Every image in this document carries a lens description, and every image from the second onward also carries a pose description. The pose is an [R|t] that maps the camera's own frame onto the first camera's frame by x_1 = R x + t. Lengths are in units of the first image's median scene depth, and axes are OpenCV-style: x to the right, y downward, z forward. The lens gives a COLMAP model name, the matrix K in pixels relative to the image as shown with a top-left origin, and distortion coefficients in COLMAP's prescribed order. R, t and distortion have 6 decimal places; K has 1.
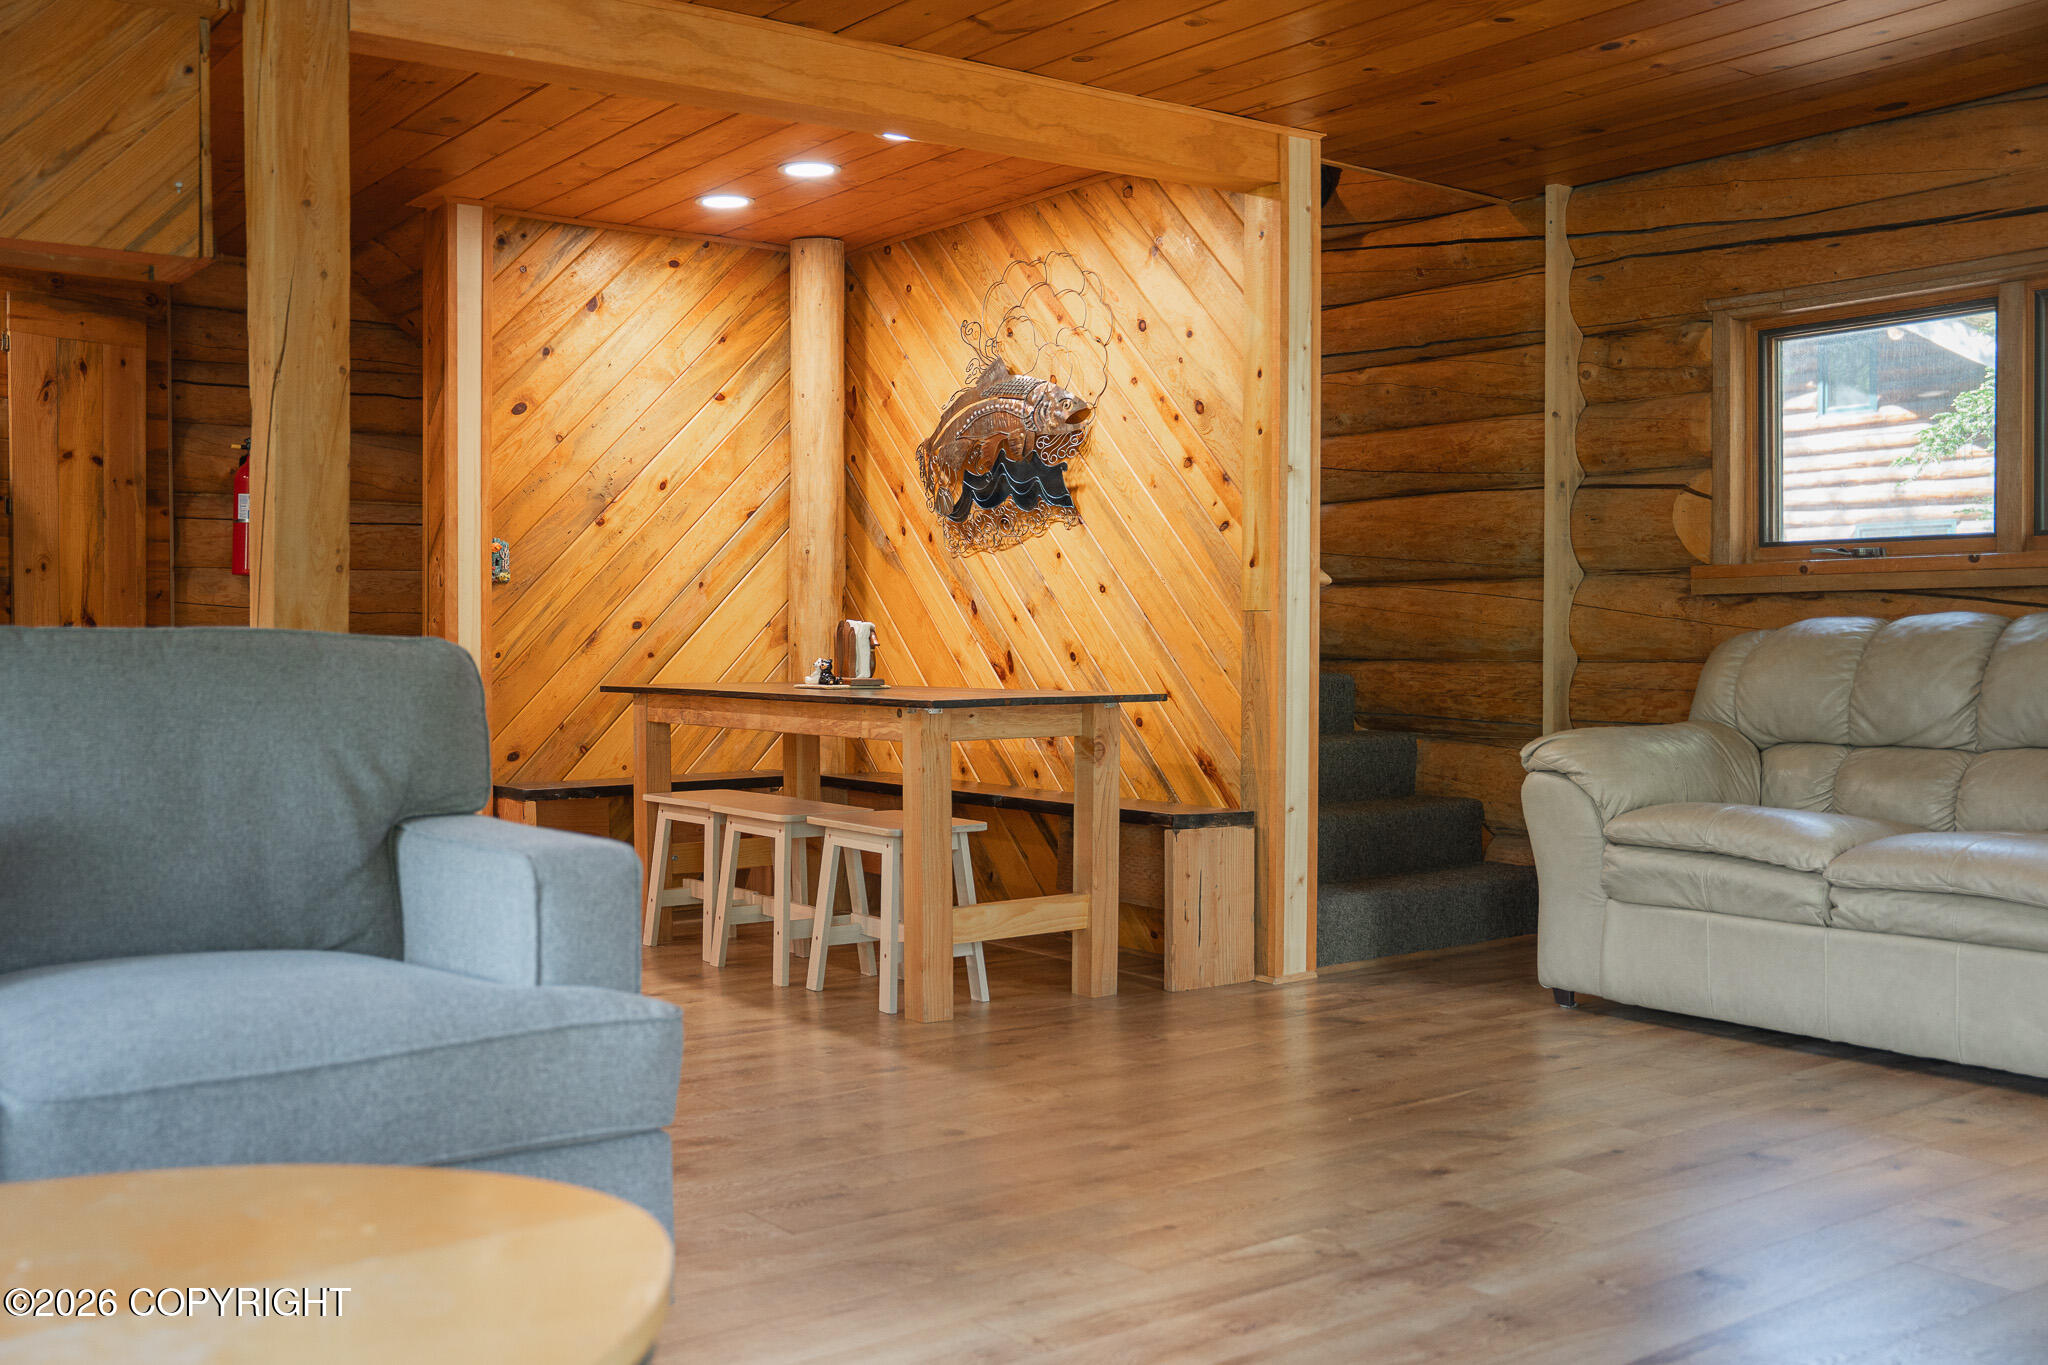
lens RADIAL K [[1948.2, 0, 1025.0], [0, 1948.2, 679.3], [0, 0, 1]] dist [0.006027, 0.000000]
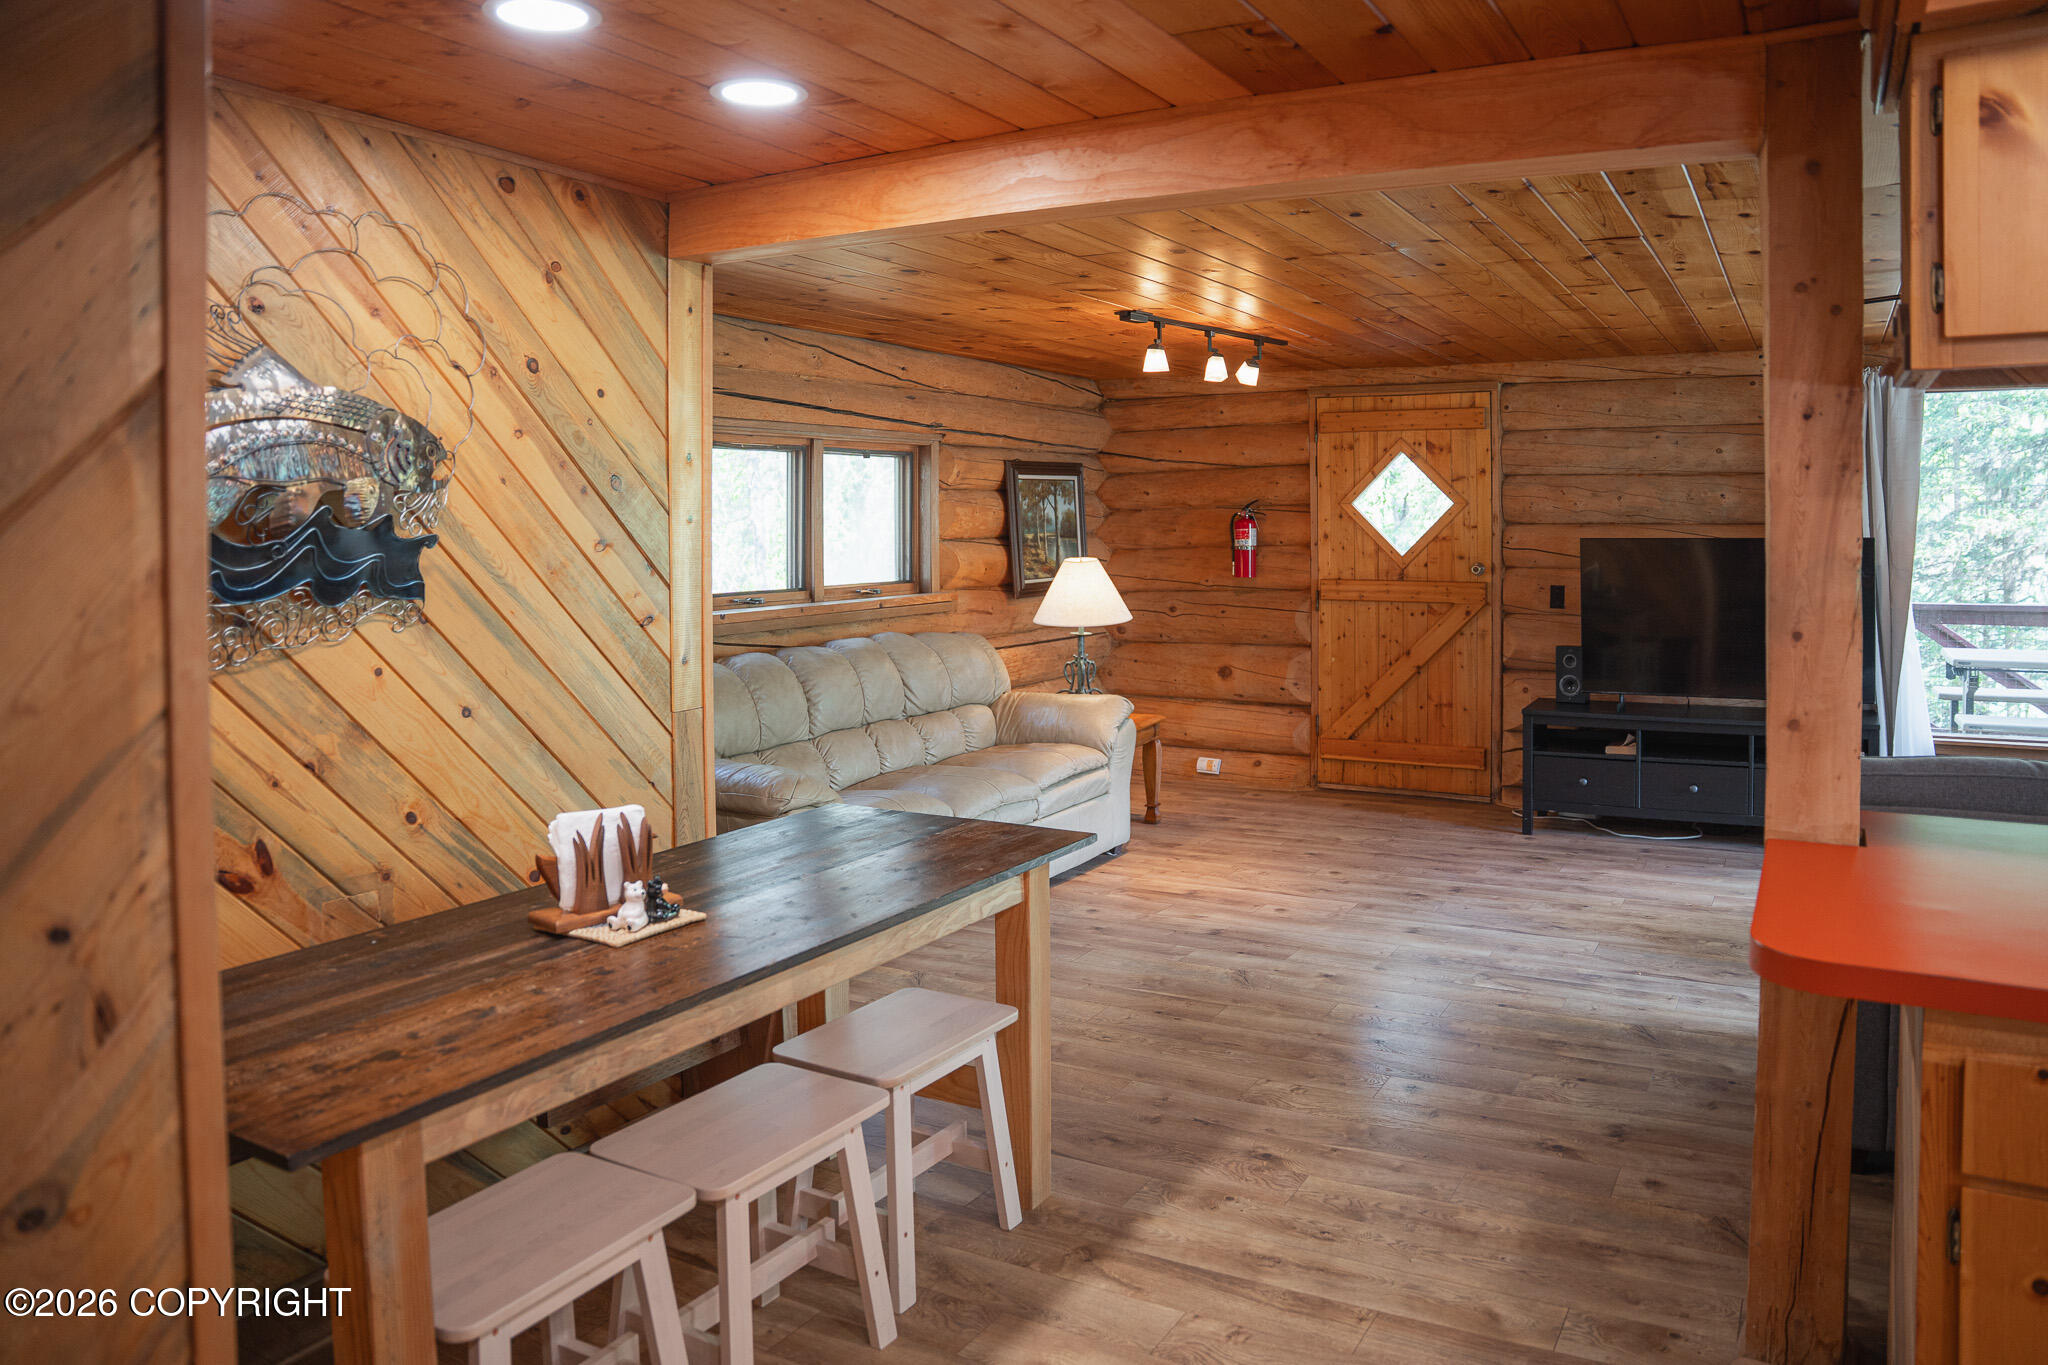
lens RADIAL K [[1552.2, 0, 1026.0], [0, 1552.2, 678.5], [0, 0, 1]] dist [-0.003152, -0.000275]
pose [[-0.406098, -0.097033, 0.908663, -0.572591], [0.025666, 0.992743, 0.117482, -0.122820], [-0.913469, 0.071031, -0.400661, 1.048949]]
